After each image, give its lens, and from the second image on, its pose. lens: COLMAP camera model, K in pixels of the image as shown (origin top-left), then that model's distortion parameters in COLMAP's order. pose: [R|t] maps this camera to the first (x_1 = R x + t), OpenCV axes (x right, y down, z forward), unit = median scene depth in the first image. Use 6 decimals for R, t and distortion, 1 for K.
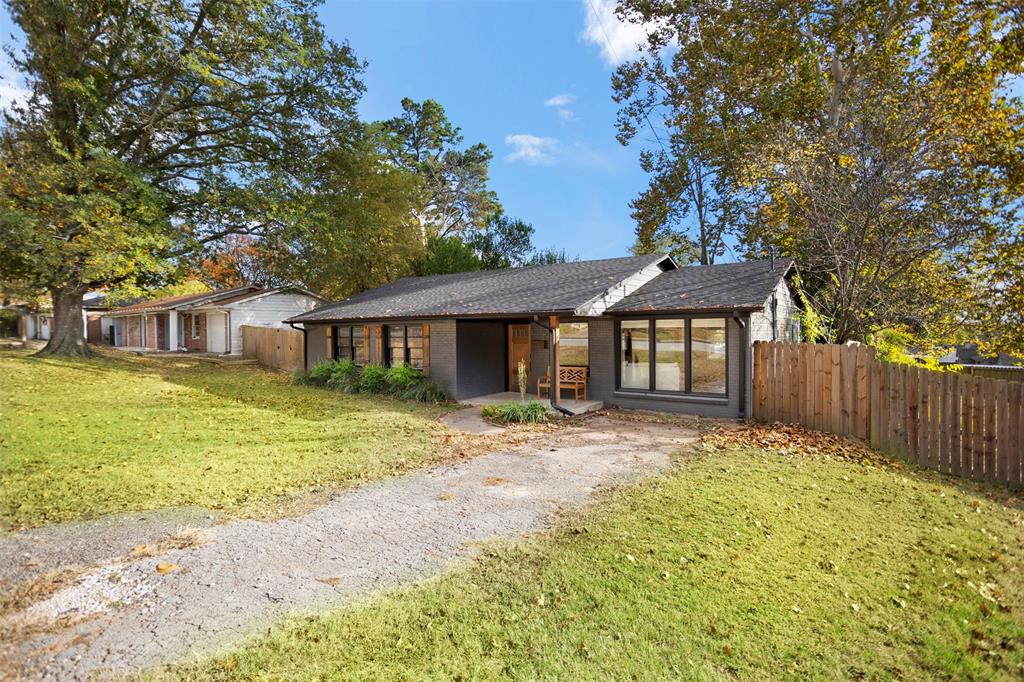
lens RADIAL K [[503.1, 0, 512.0], [0, 503.1, 334.9], [0, 0, 1]] dist [-0.022494, 0.000073]
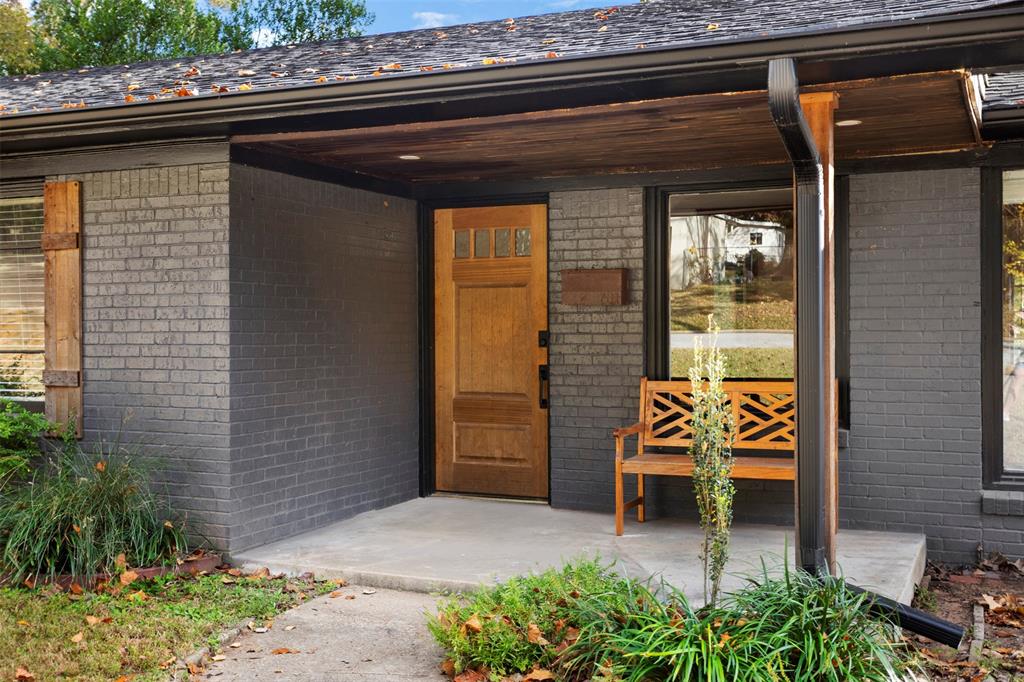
lens RADIAL K [[1138.8, 0, 512.0], [0, 1138.8, 341.0], [0, 0, 1]] dist [0.055816, 0.001587]
pose [[0.976598, 0.005231, 0.215008, -0.116111], [-0.005065, 0.999986, -0.001322, 0.055388], [-0.215012, 0.000202, 0.976611, 0.628734]]
